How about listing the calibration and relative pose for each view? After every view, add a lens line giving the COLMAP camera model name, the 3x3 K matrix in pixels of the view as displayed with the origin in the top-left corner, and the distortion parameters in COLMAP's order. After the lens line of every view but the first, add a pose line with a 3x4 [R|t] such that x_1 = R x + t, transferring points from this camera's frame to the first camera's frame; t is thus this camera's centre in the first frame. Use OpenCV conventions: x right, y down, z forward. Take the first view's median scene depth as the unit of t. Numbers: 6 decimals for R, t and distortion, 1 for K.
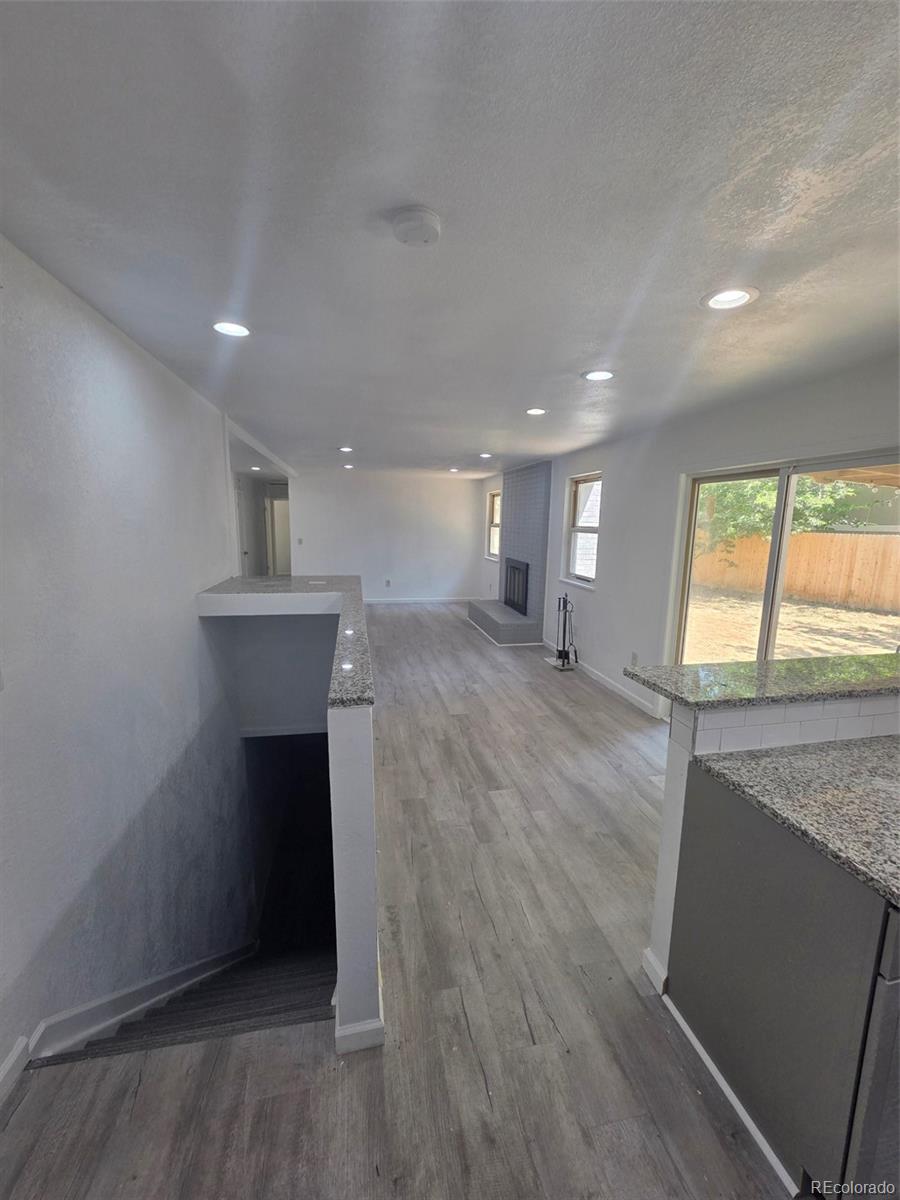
lens RADIAL K [[490.1, 0, 451.6], [0, 490.1, 603.5], [0, 0, 1]] dist [0.000666, 0.001574]
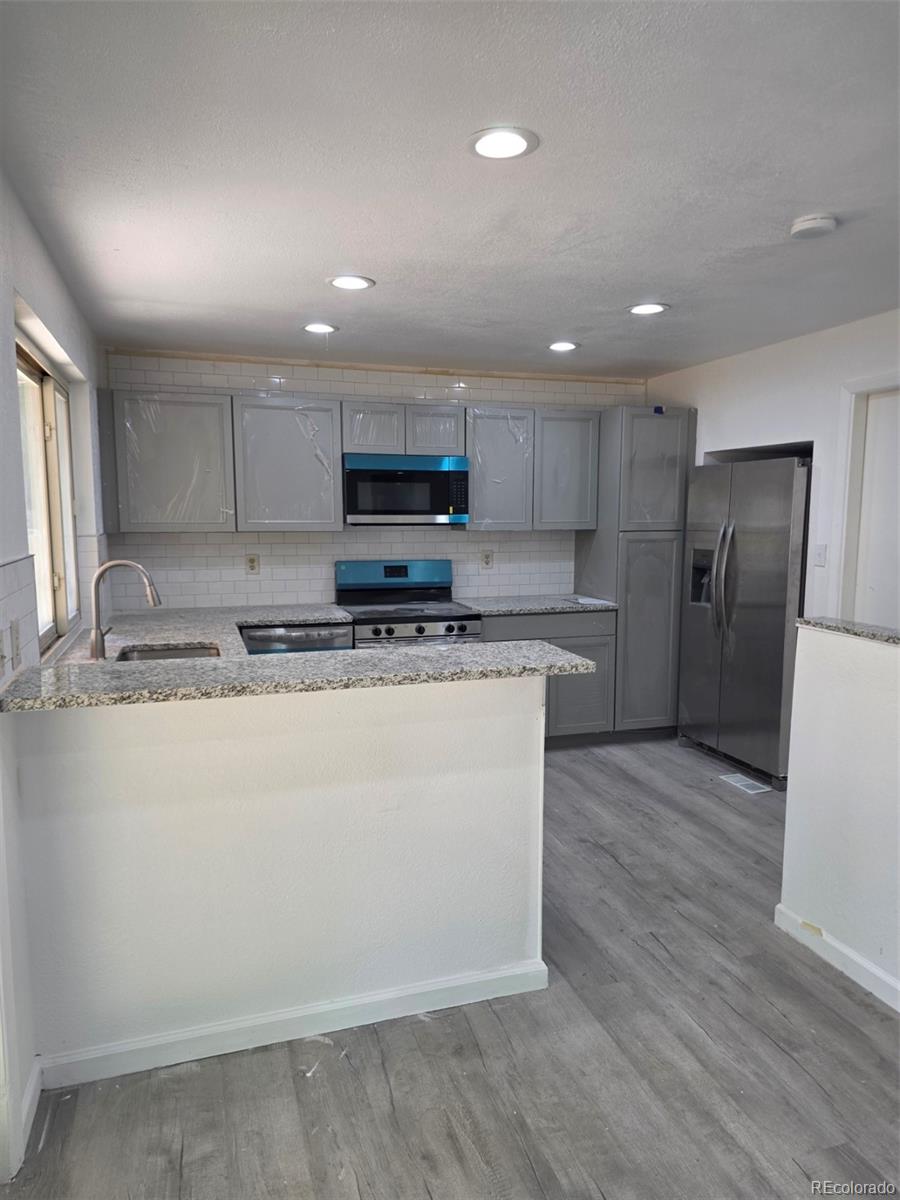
lens RADIAL K [[804.3, 0, 450.3], [0, 804.3, 601.7], [0, 0, 1]] dist [0.094161, -0.003423]
pose [[-0.992937, -0.007548, -0.118399, 0.747050], [-0.040498, 0.959595, 0.278455, -0.312397], [0.111513, 0.281284, -0.953124, 2.204665]]
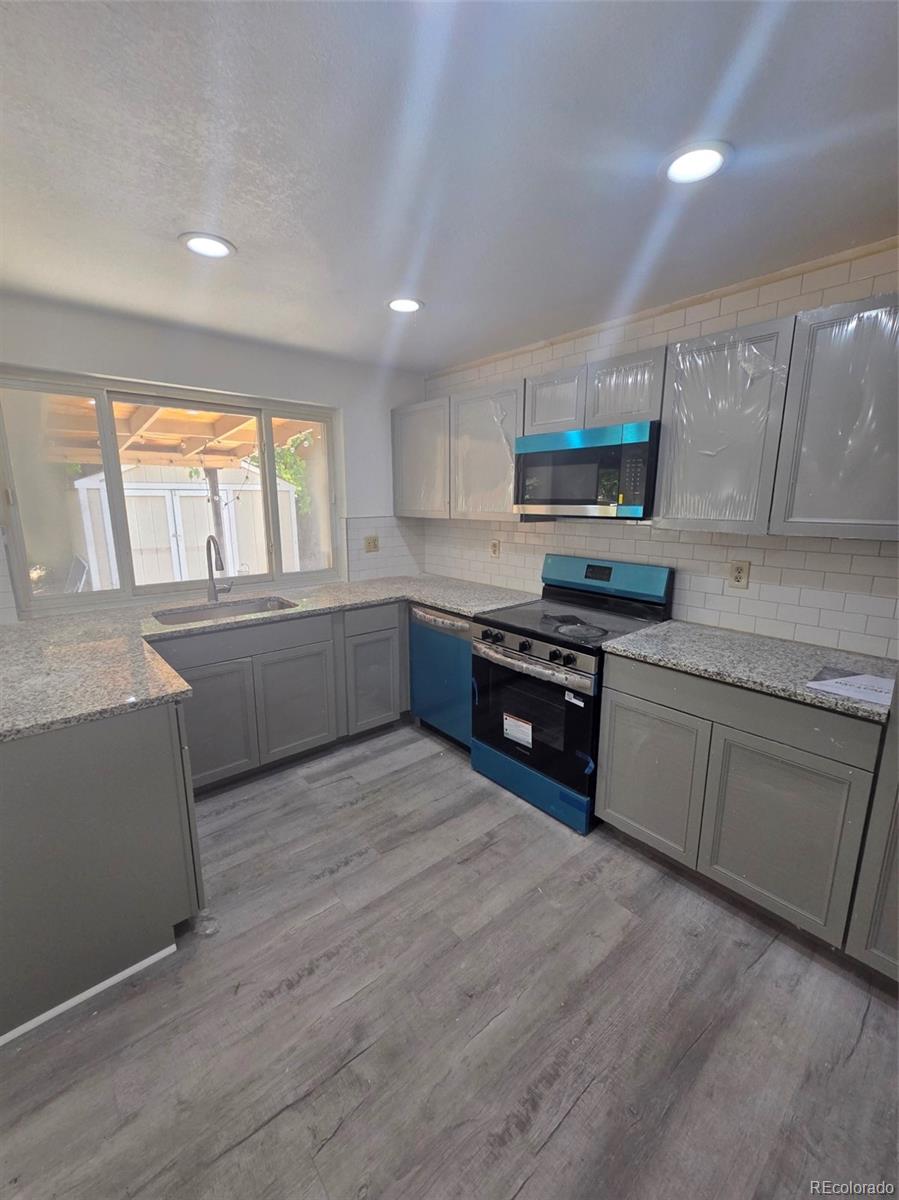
lens RADIAL K [[490.1, 0, 451.4], [0, 490.1, 601.1], [0, 0, 1]] dist [0.000666, 0.001574]
pose [[-0.492547, -0.198130, 0.847433, -0.456250], [0.136815, 0.944005, 0.300229, -0.030369], [-0.859465, 0.263818, -0.437859, 0.455123]]
